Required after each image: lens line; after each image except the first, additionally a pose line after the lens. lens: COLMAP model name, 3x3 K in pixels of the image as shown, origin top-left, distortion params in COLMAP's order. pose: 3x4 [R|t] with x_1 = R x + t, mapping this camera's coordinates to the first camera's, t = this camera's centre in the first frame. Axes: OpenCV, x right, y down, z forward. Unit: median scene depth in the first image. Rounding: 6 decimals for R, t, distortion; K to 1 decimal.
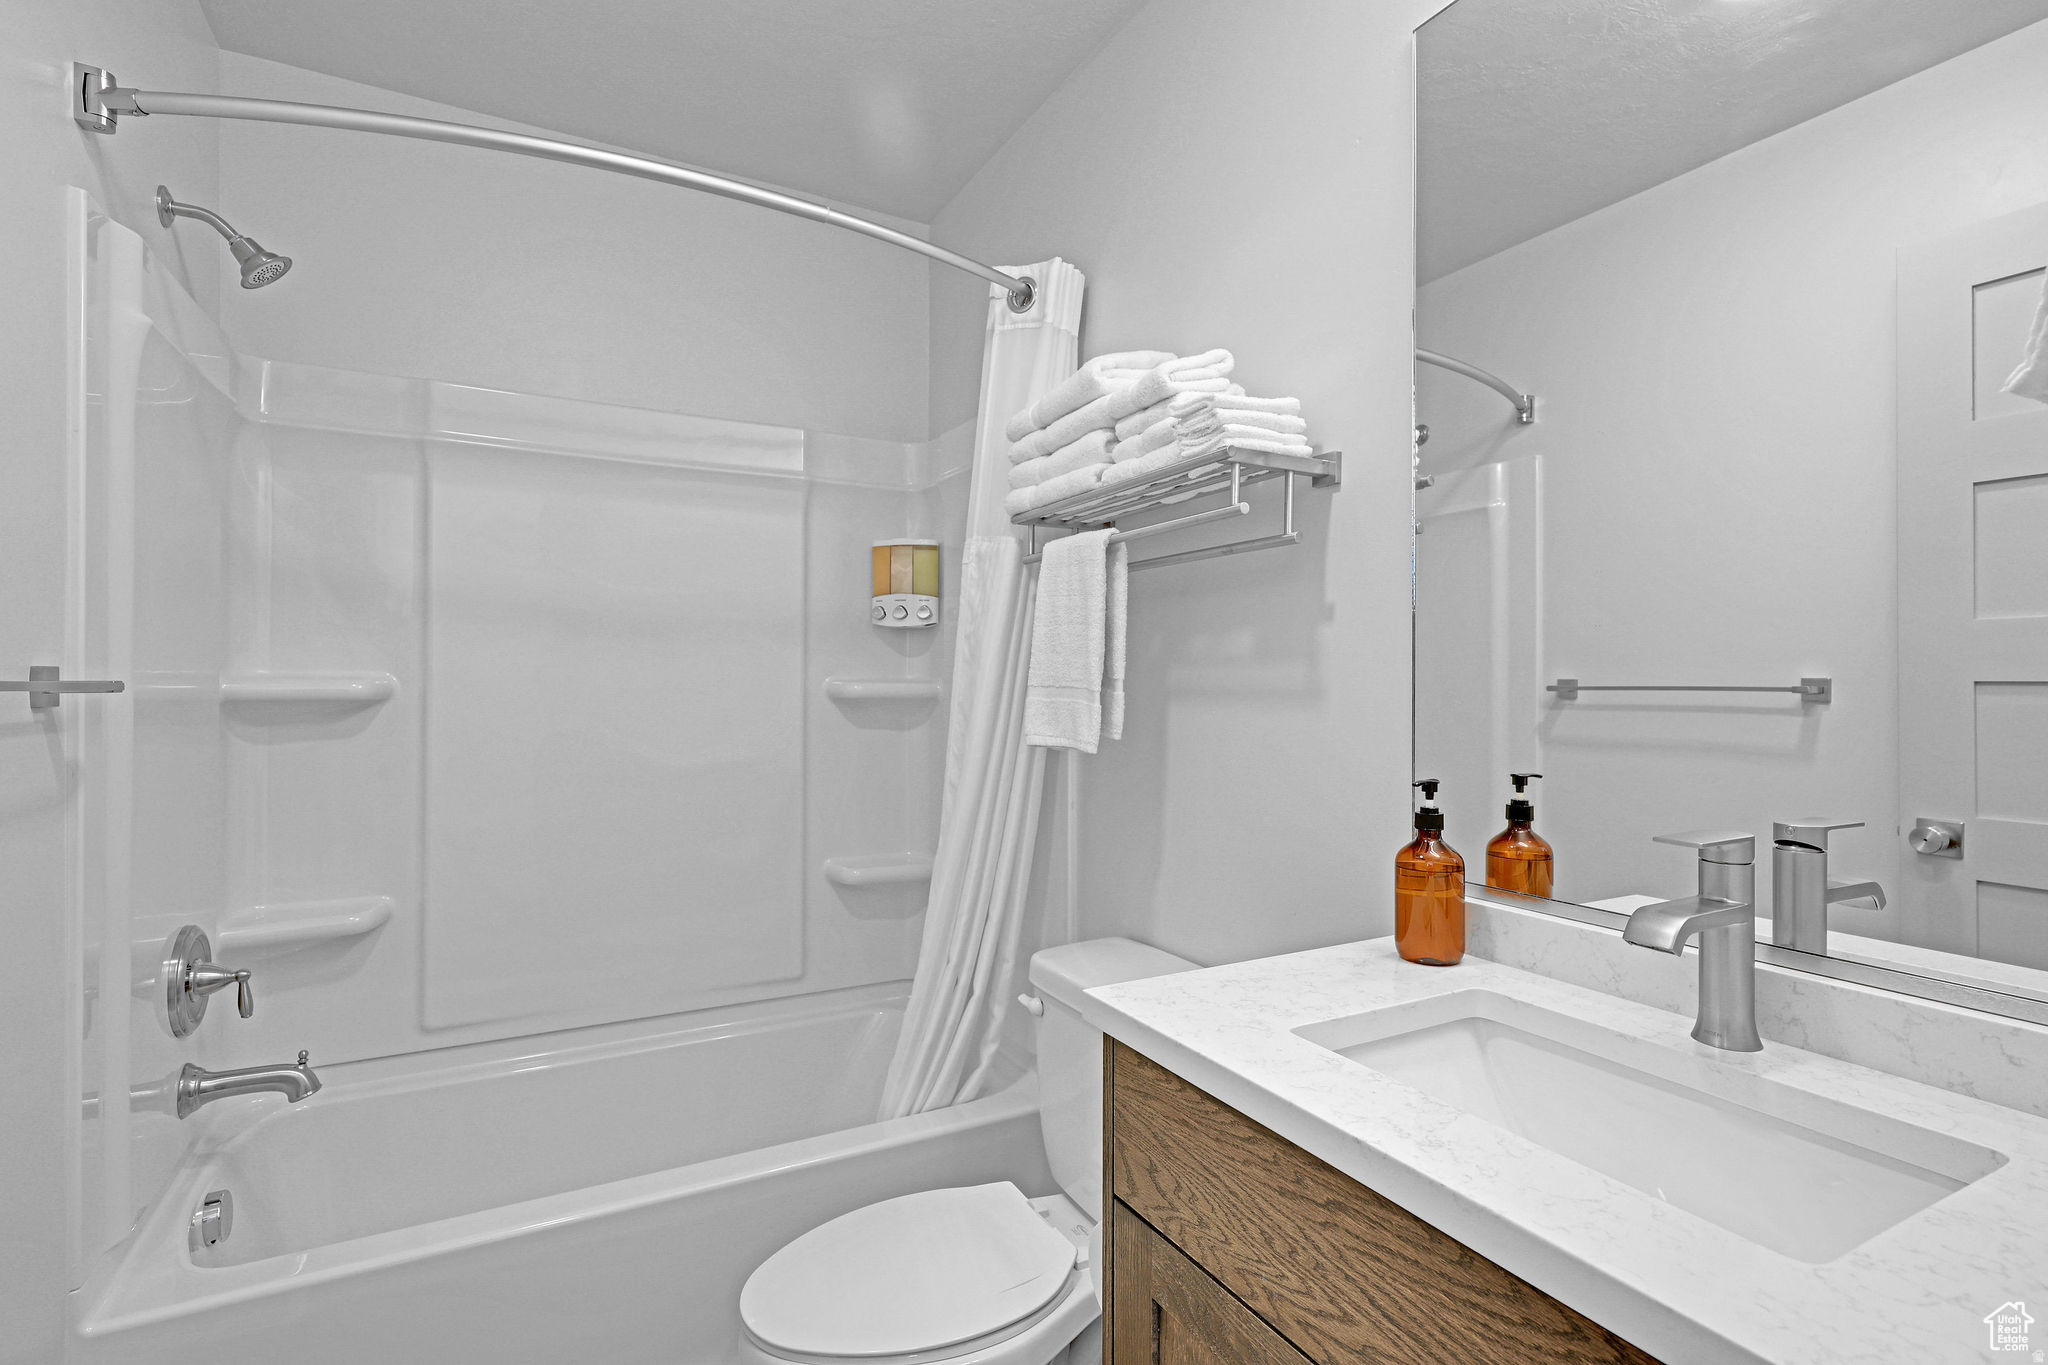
lens RADIAL K [[973.9, 0, 1013.1], [0, 973.9, 678.5], [0, 0, 1]] dist [0.001113, 0.000757]
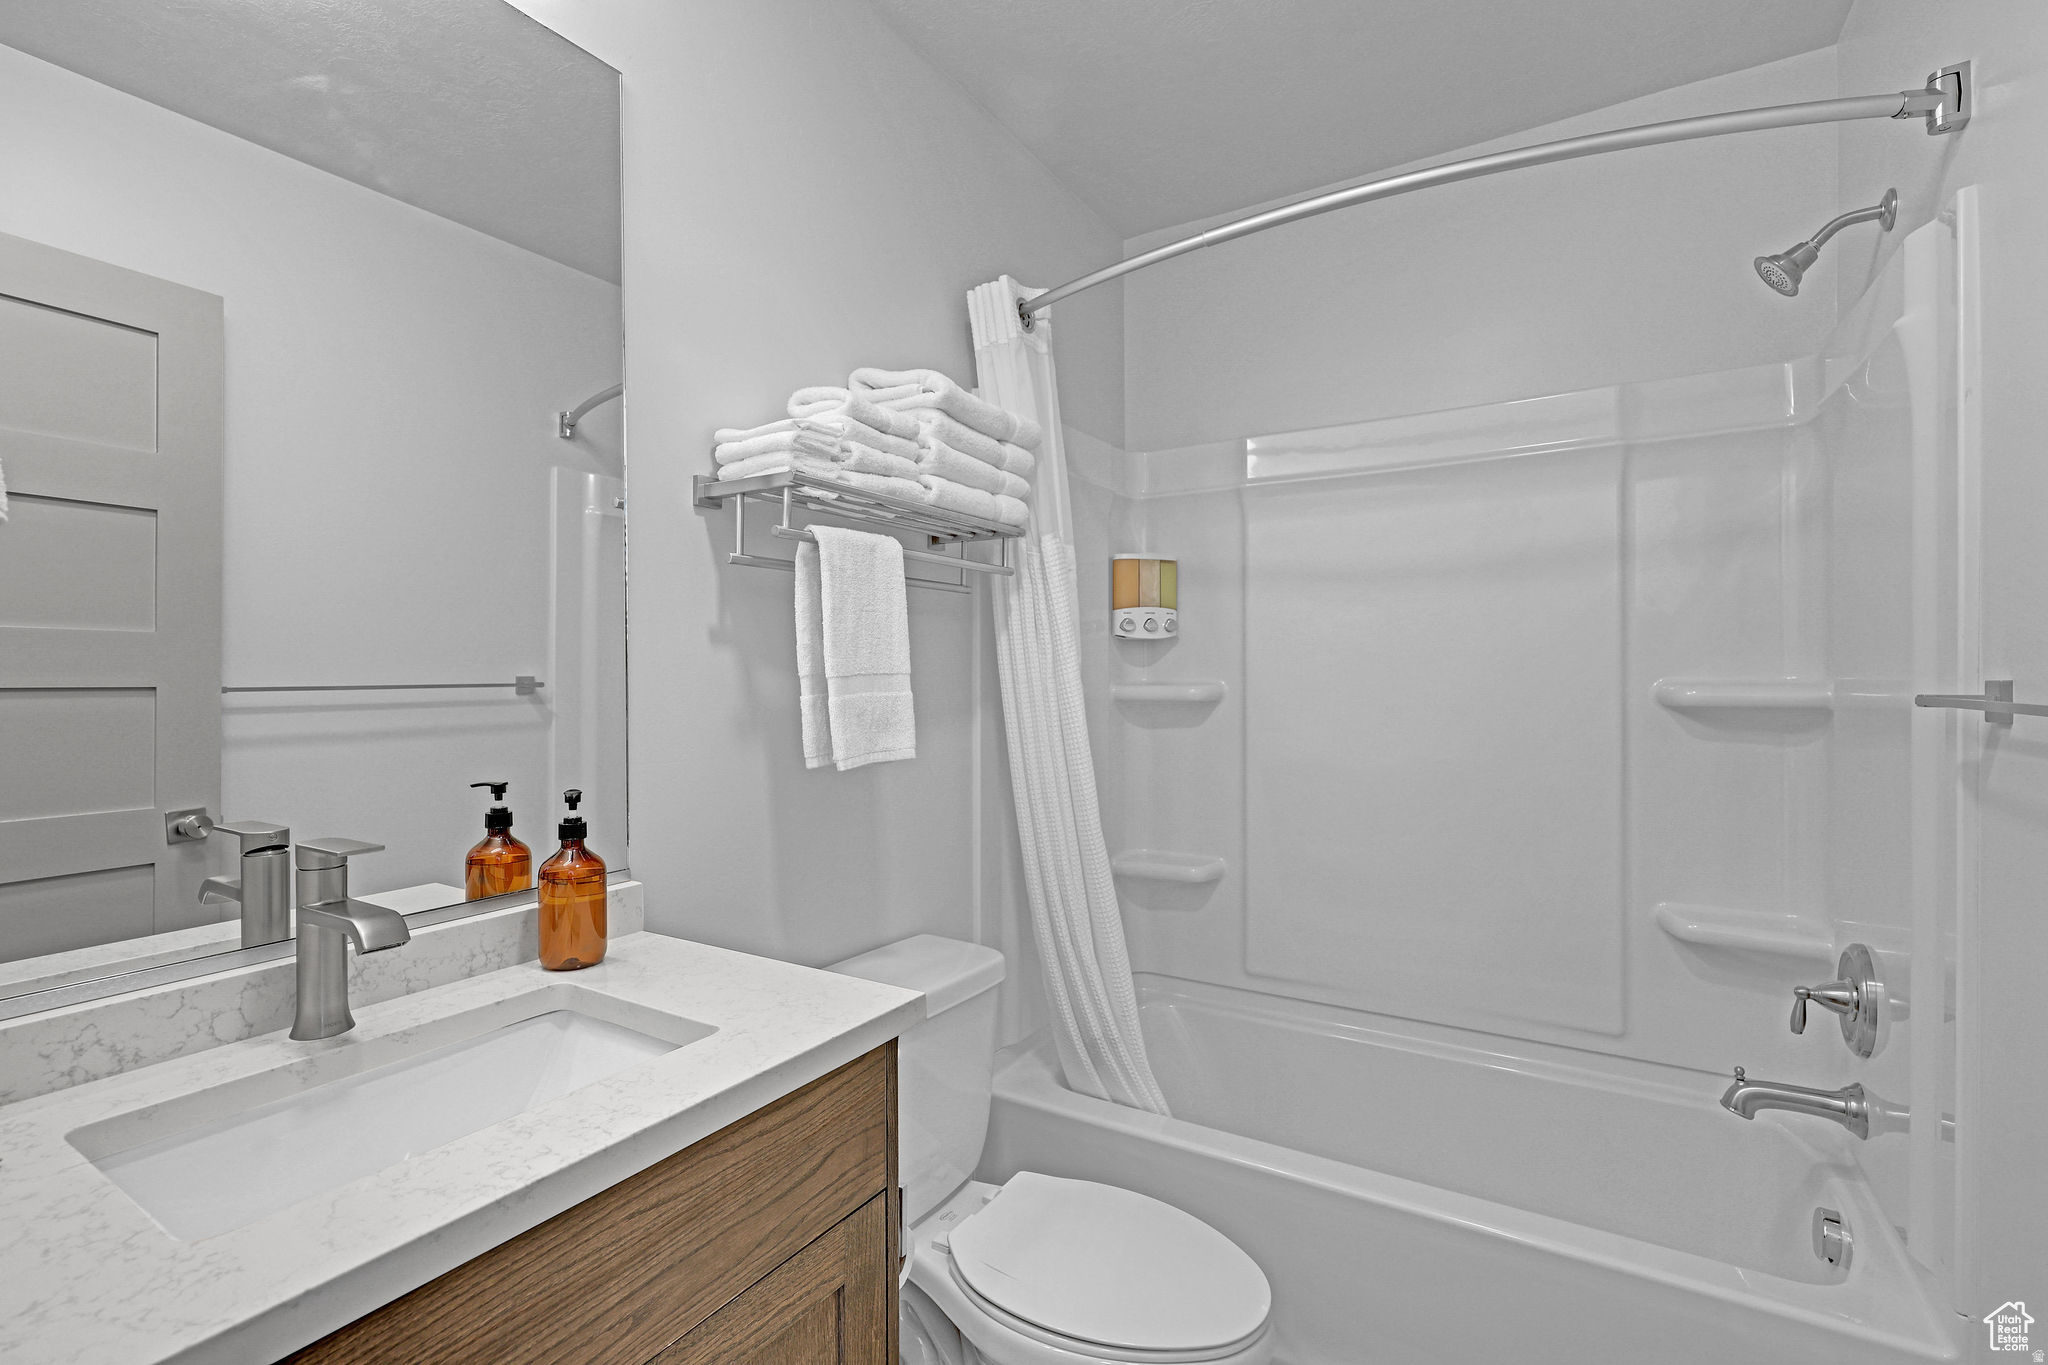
lens RADIAL K [[941.9, 0, 1029.1], [0, 941.9, 666.9], [0, 0, 1]] dist [0.079236, 0.000161]
pose [[0.537540, -0.022551, -0.842937, 0.261887], [0.013036, 0.999745, -0.018433, -0.001399], [0.843138, -0.001080, 0.537697, 0.135448]]
